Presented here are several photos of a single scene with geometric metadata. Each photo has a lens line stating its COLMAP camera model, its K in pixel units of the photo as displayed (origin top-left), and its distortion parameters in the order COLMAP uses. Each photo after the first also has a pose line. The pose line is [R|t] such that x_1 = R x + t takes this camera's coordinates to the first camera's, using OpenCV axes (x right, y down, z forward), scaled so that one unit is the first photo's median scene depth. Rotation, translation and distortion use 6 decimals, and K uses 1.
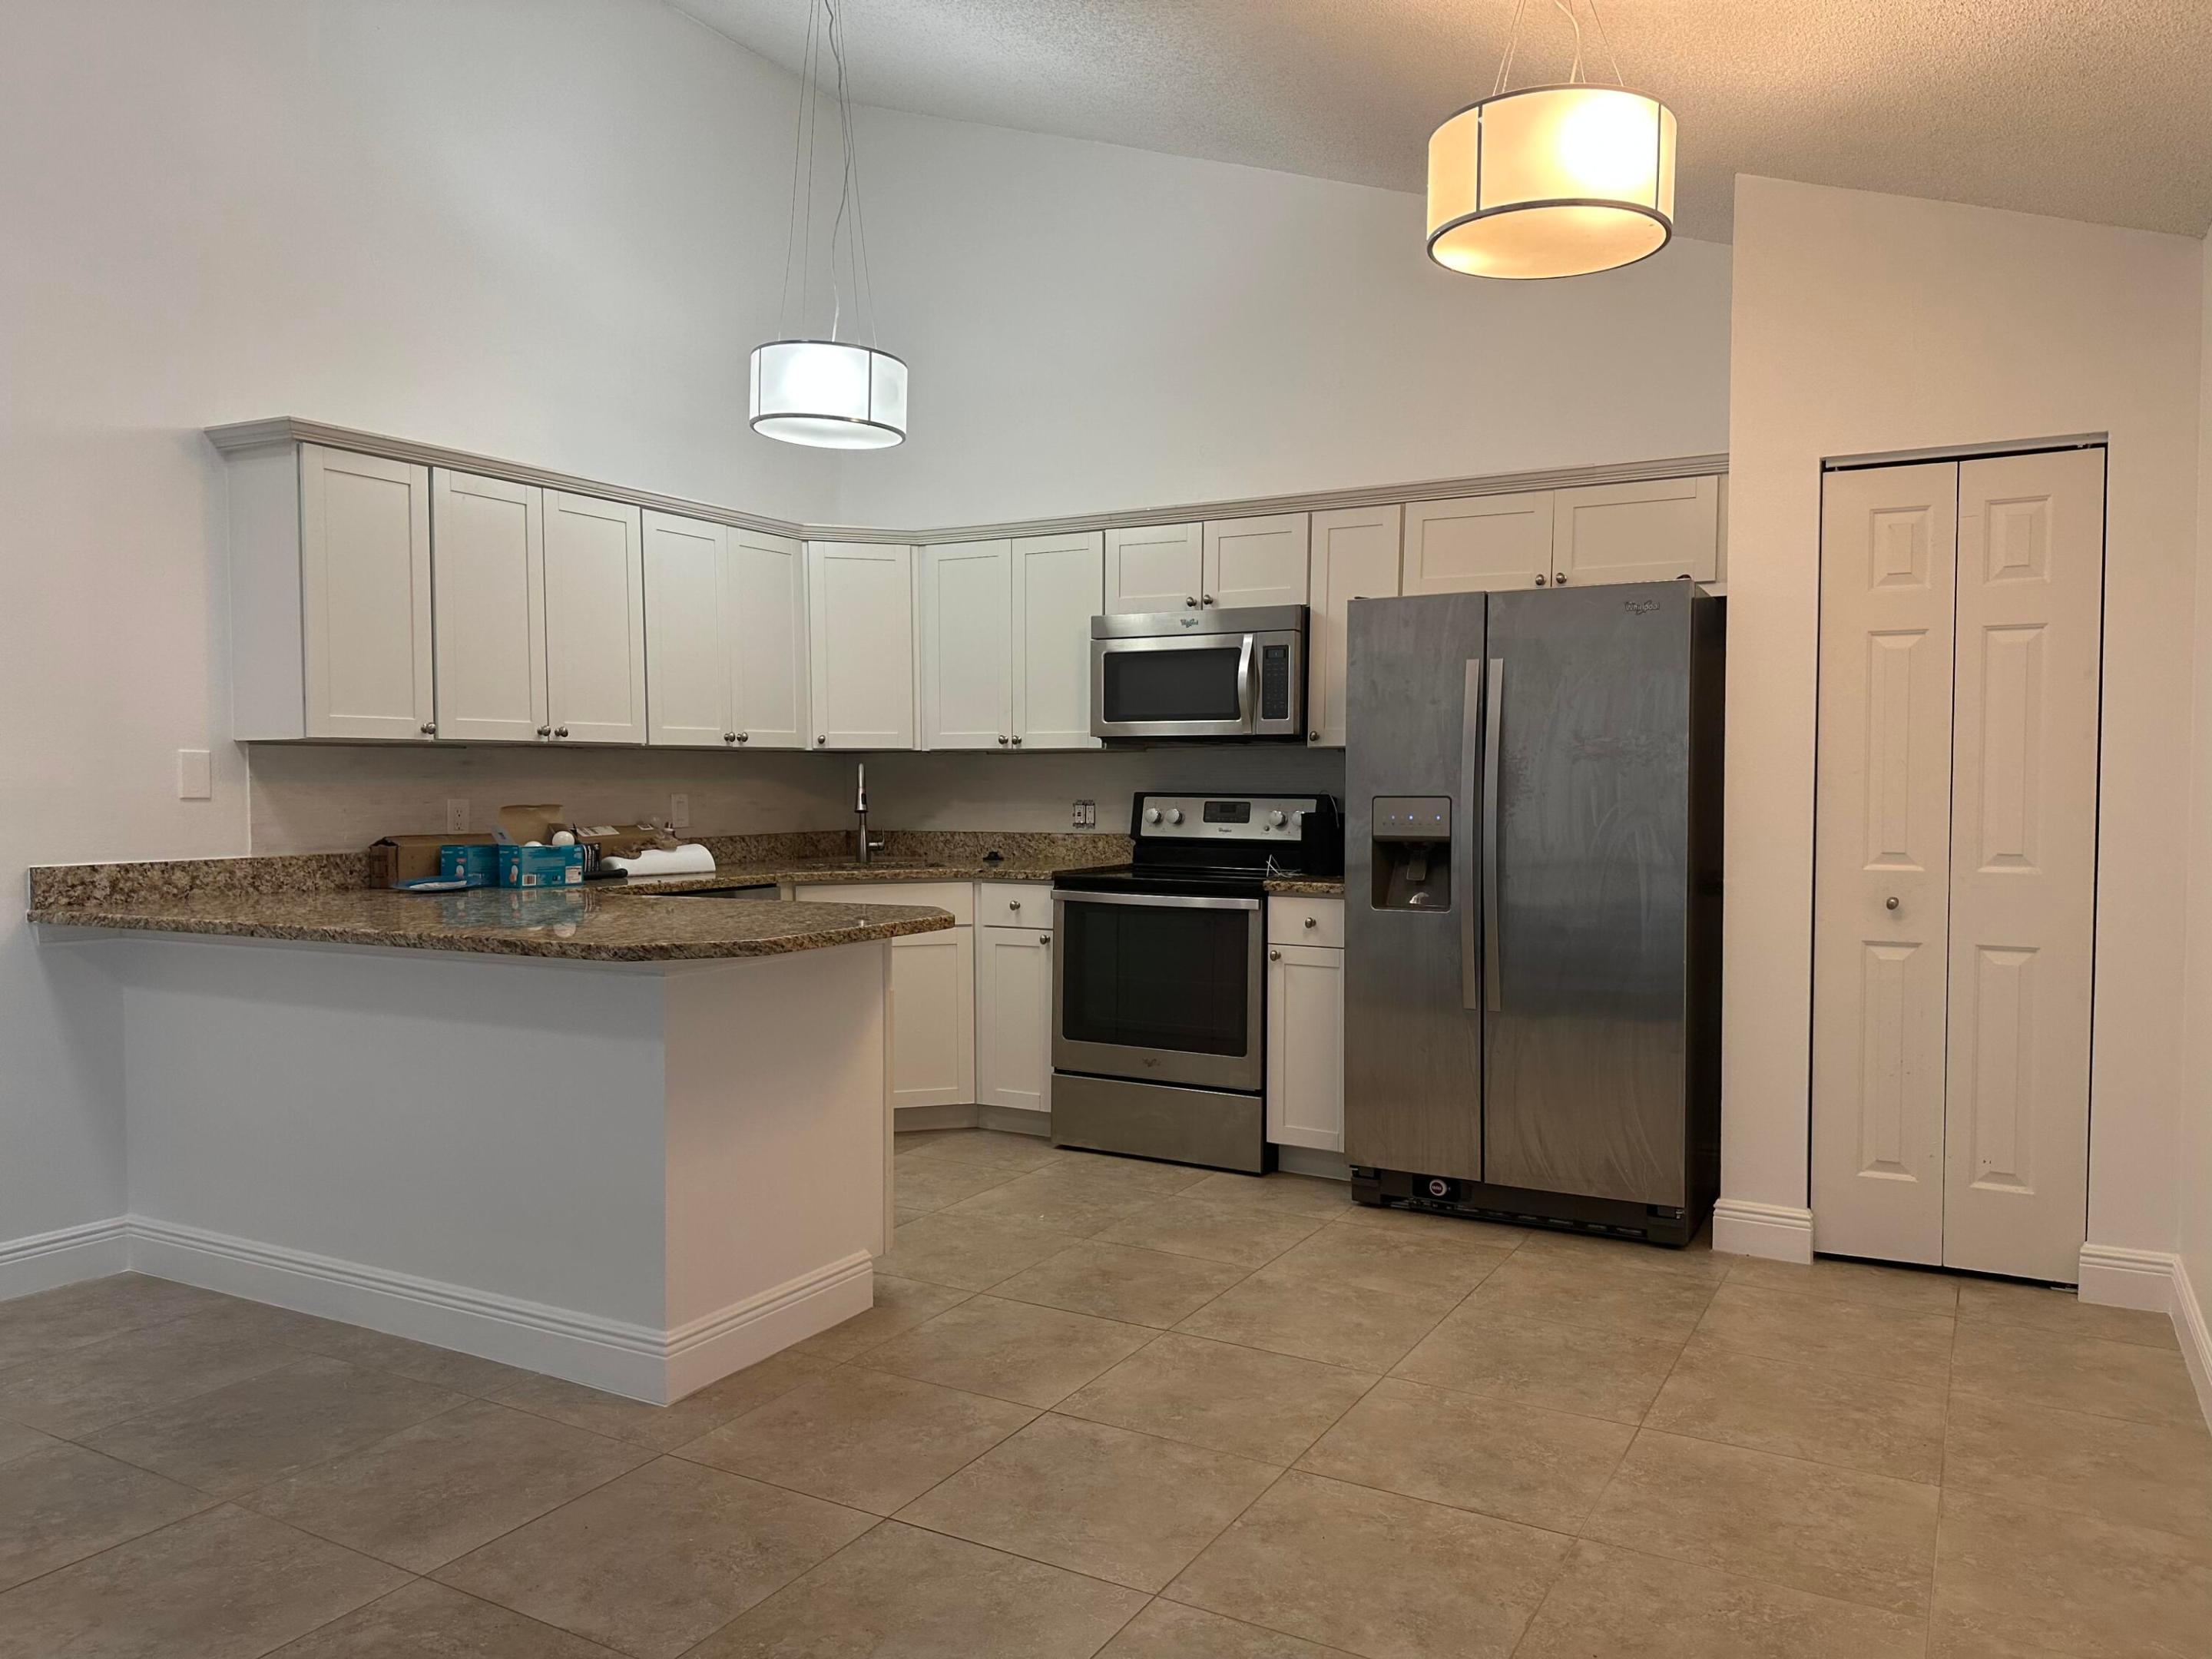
lens RADIAL K [[1565.7, 0, 1108.5], [0, 1565.7, 824.0], [0, 0, 1]] dist [0.103674, -0.008868]
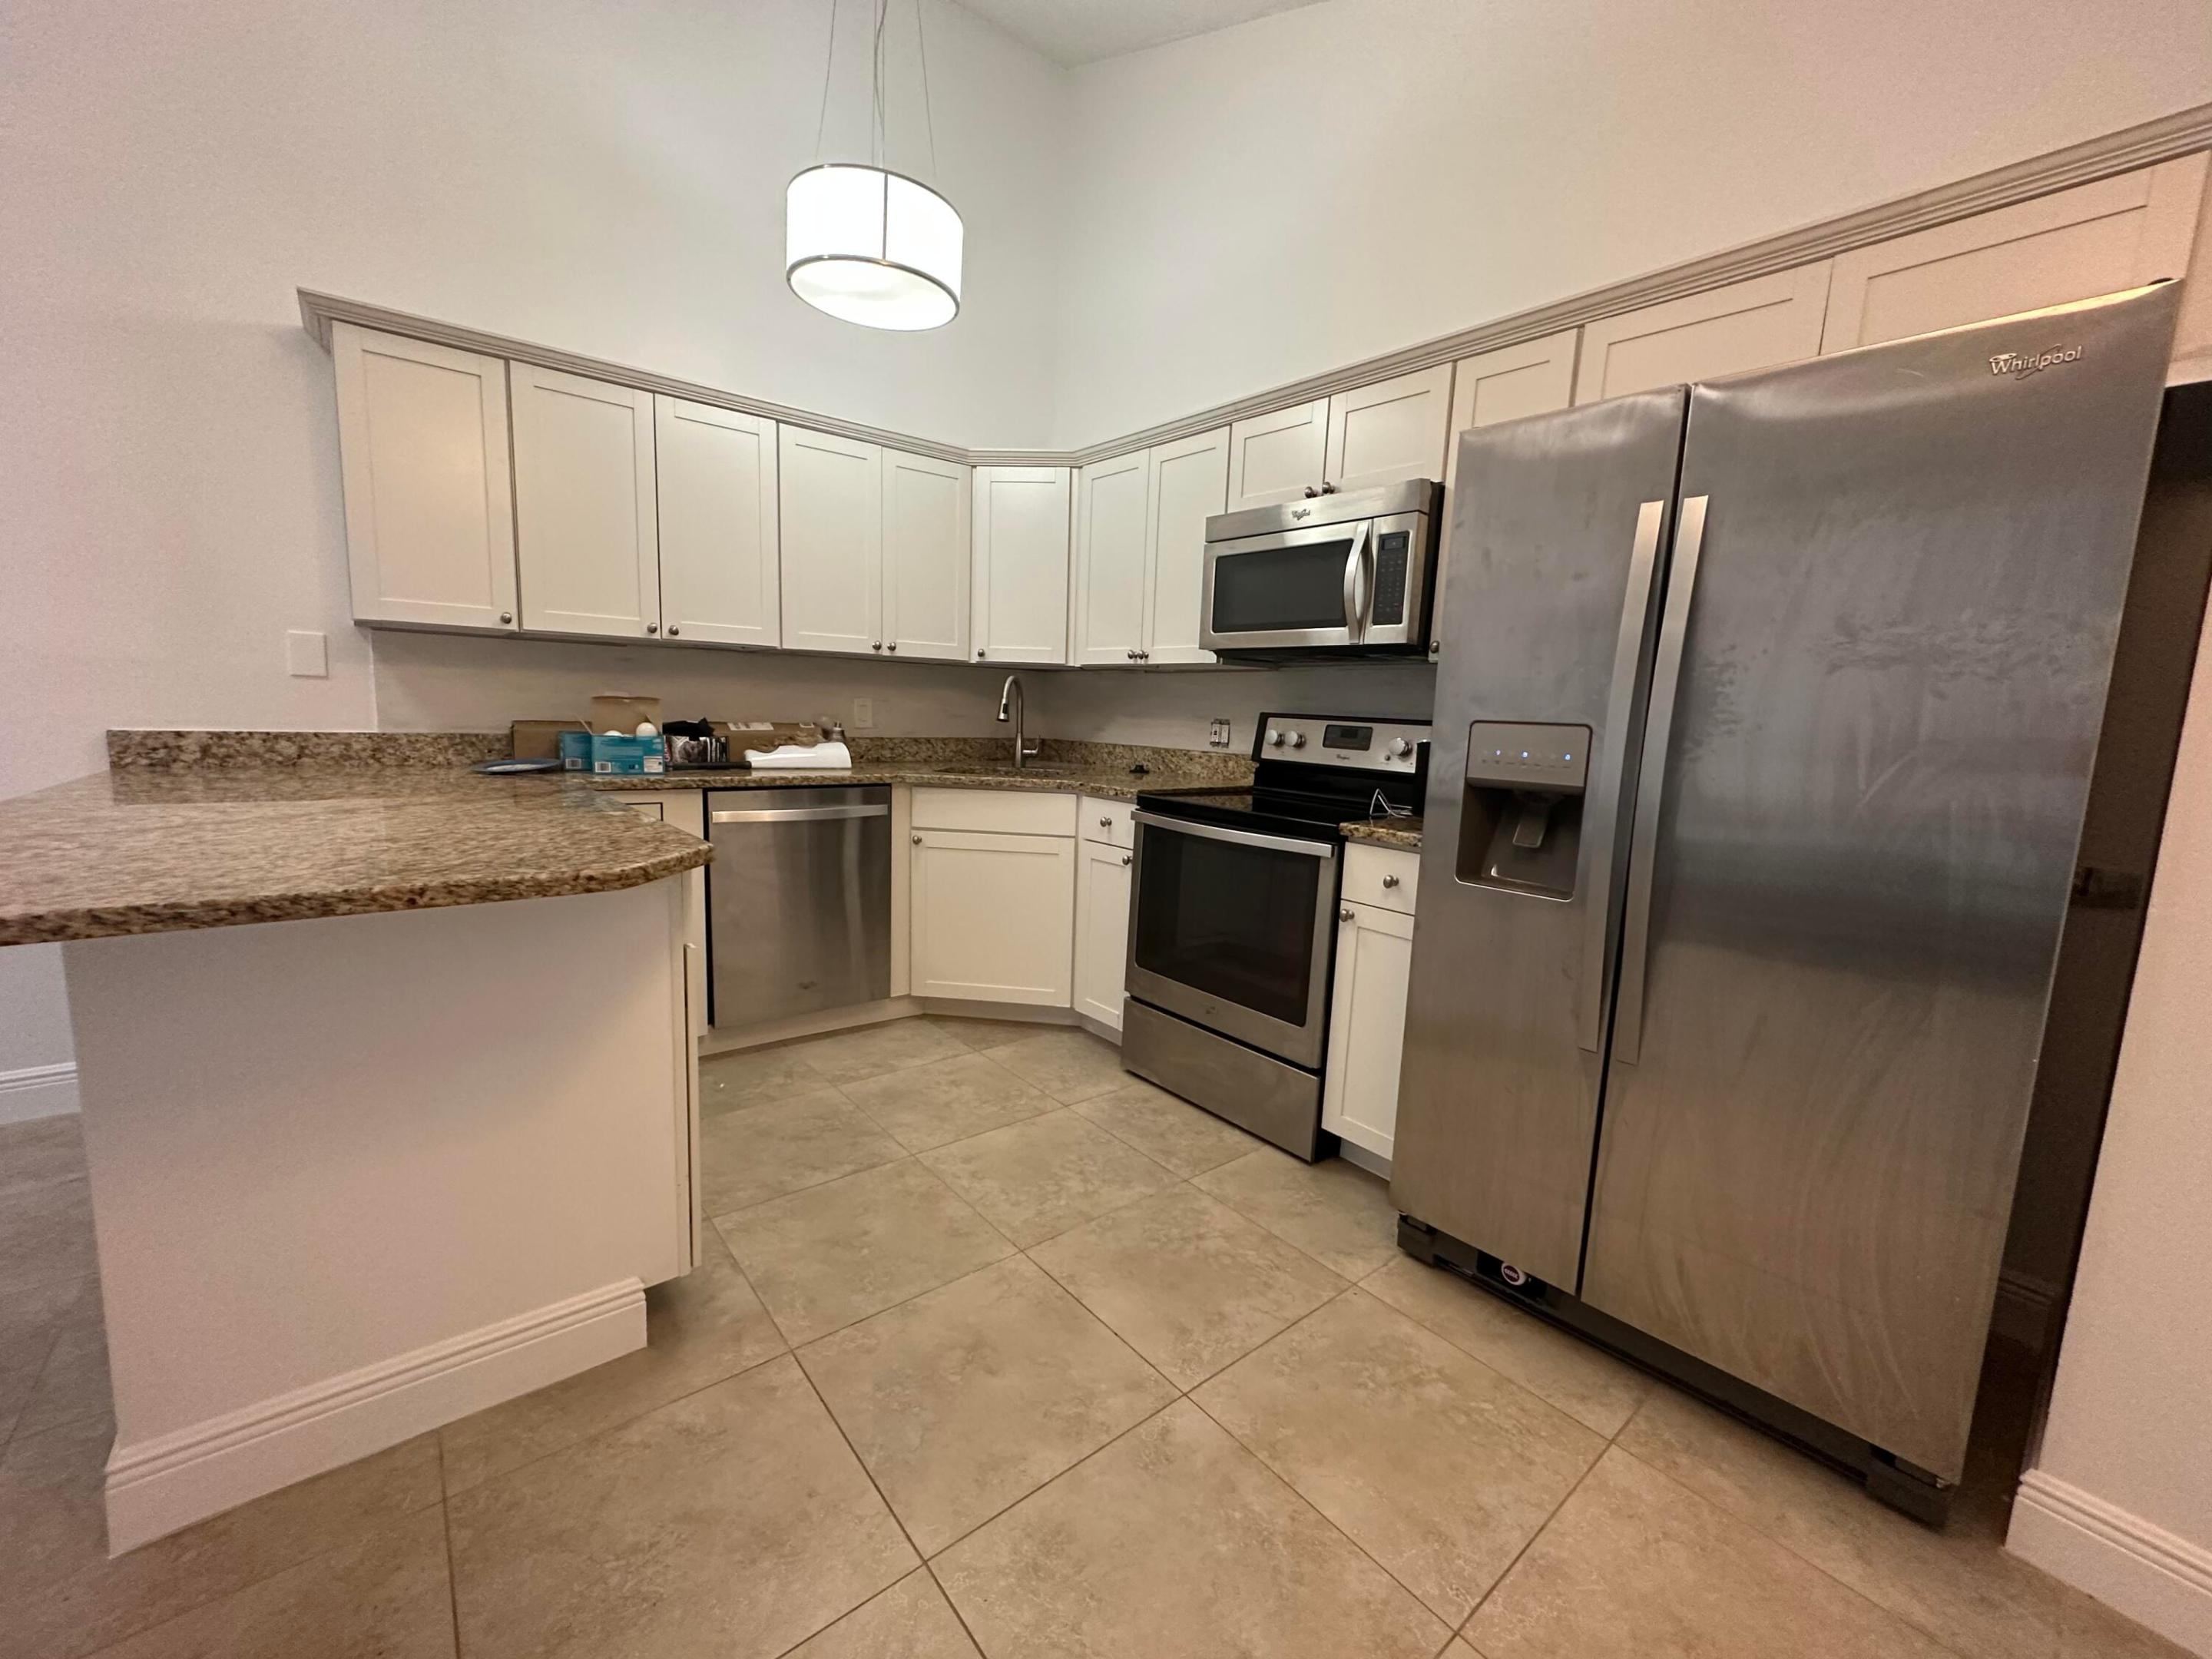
lens RADIAL K [[881.1, 0, 1111.1], [0, 881.1, 825.5], [0, 0, 1]] dist [-0.002141, 0.001316]
pose [[0.933897, 0.083515, -0.347652, 0.159948], [-0.049531, 0.993181, 0.105534, -0.004906], [0.354096, -0.081338, 0.931665, 0.580984]]
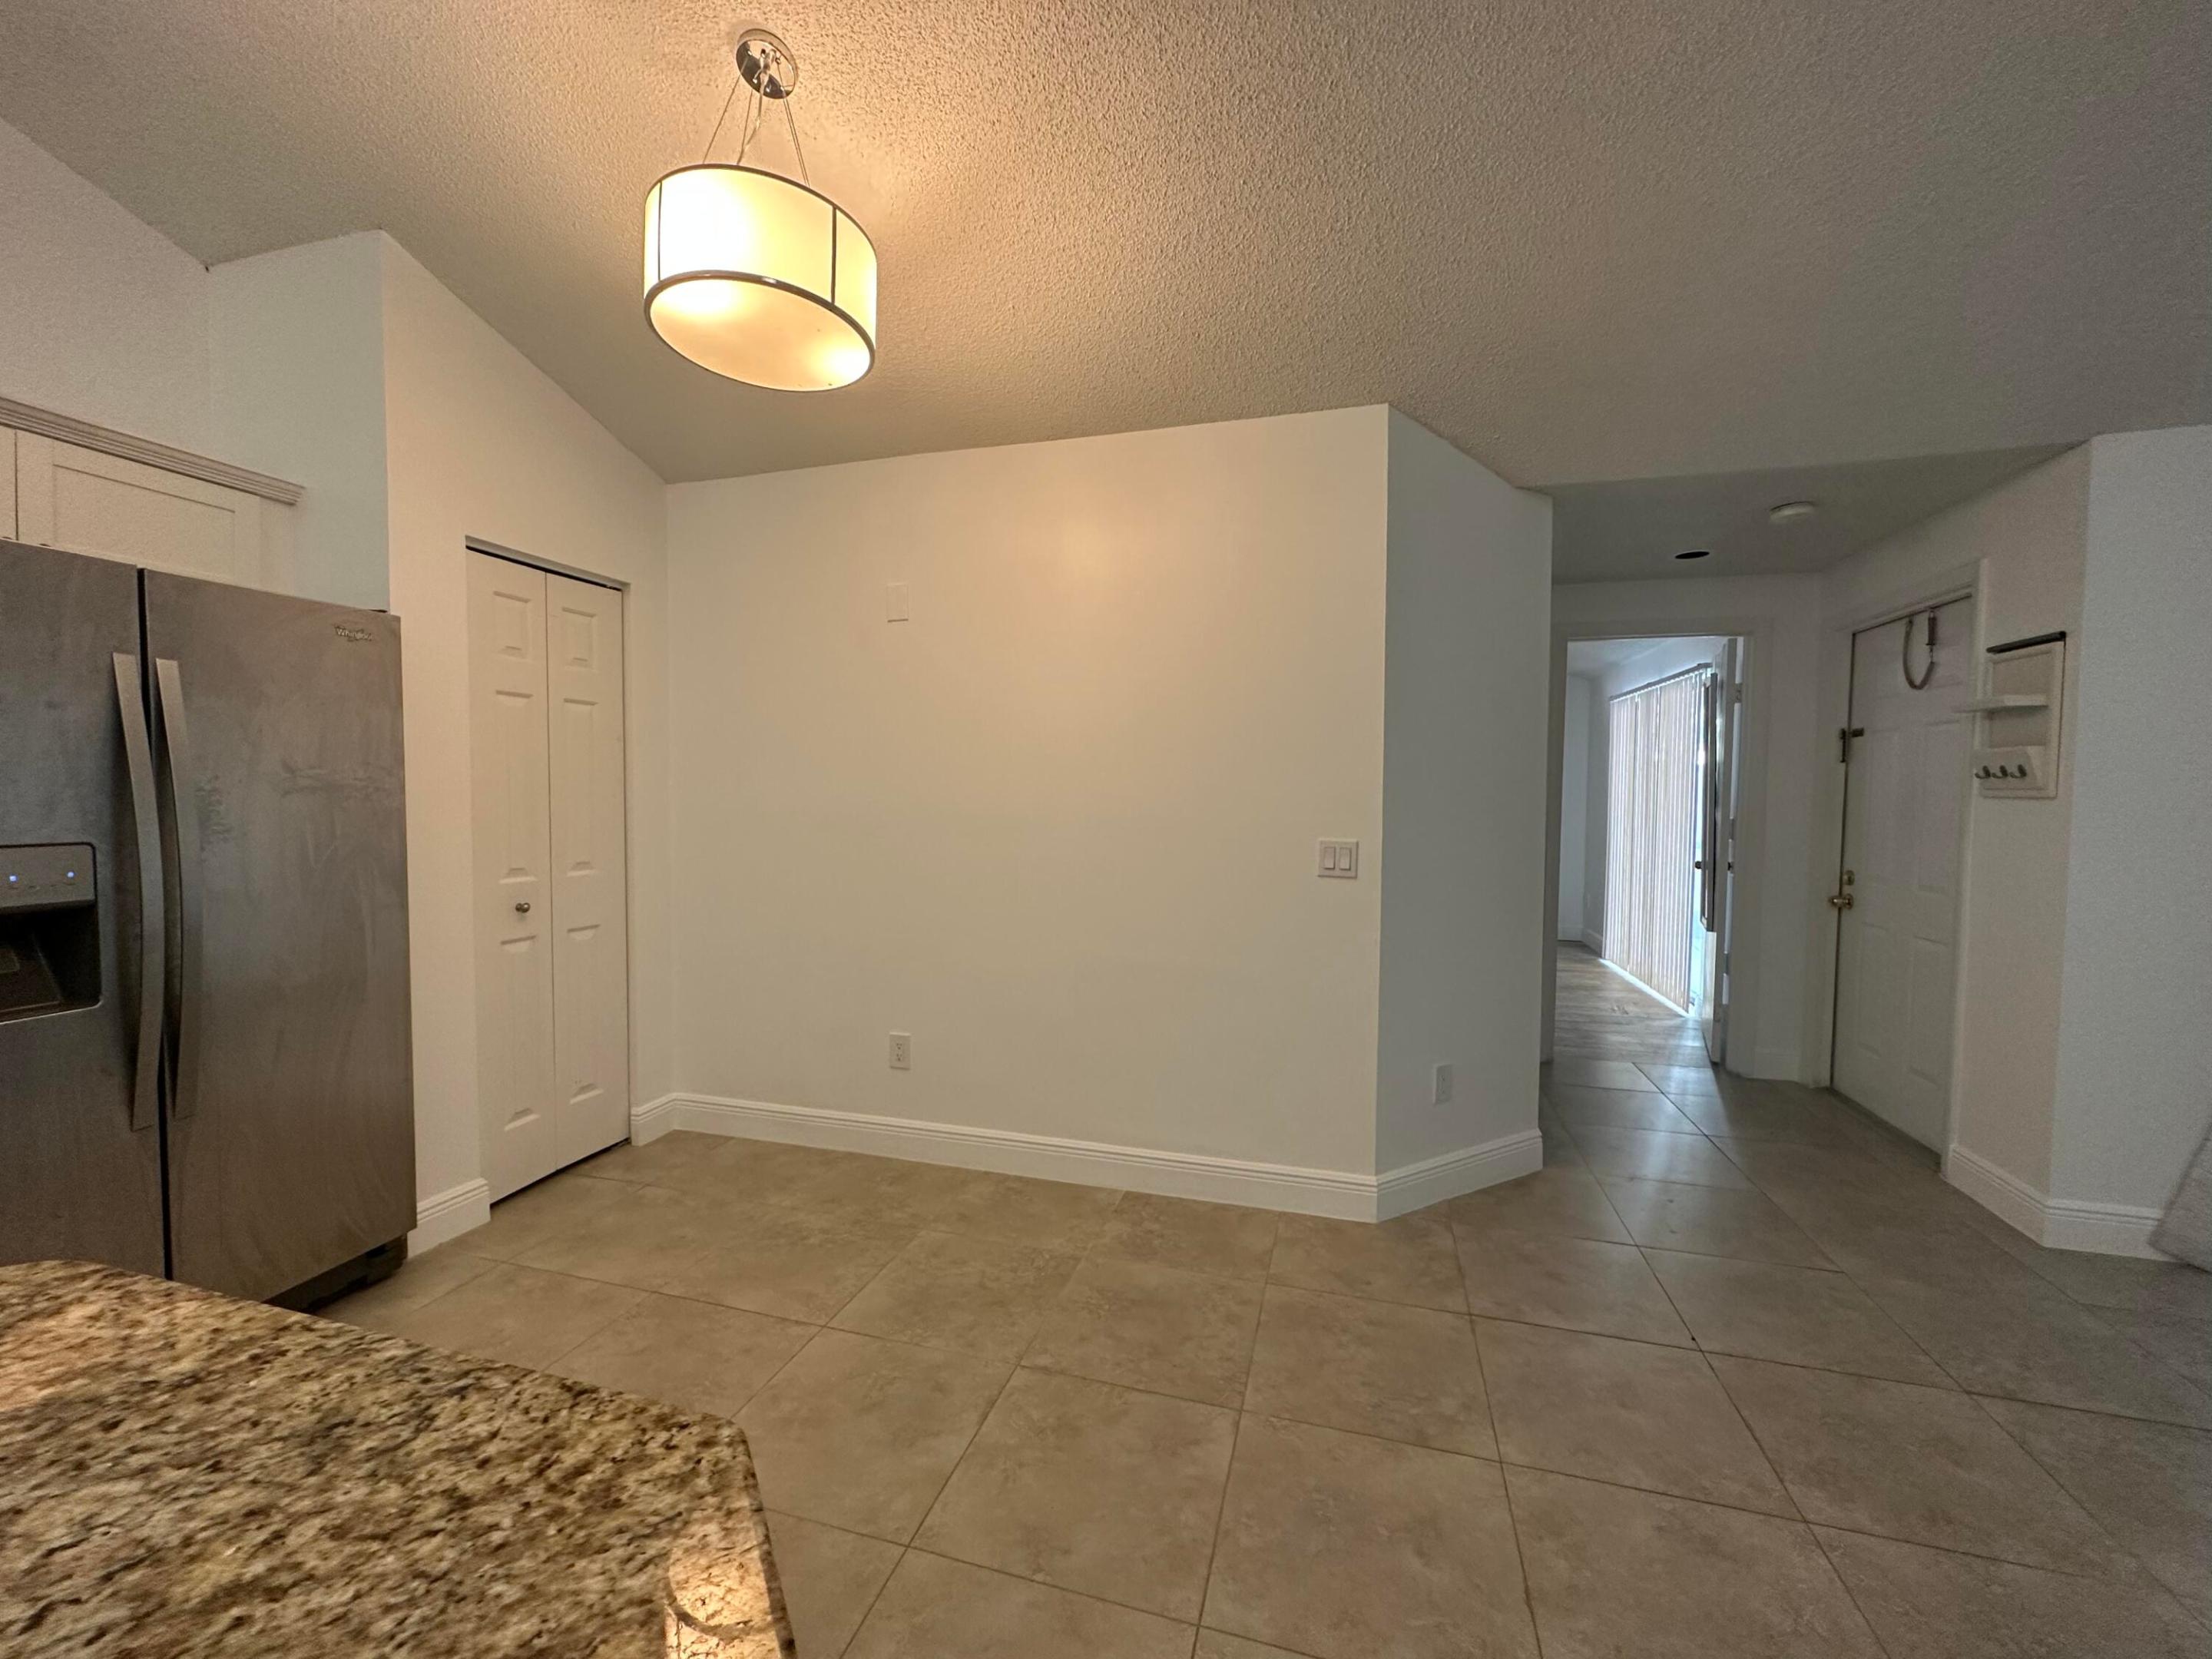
lens RADIAL K [[881.1, 0, 1118.9], [0, 881.1, 822.9], [0, 0, 1]] dist [-0.002141, 0.001316]
pose [[-0.227652, -0.032909, 0.973186, -0.268544], [0.016863, 0.999146, 0.037732, -0.033201], [-0.973596, 0.025000, -0.226903, 0.630855]]
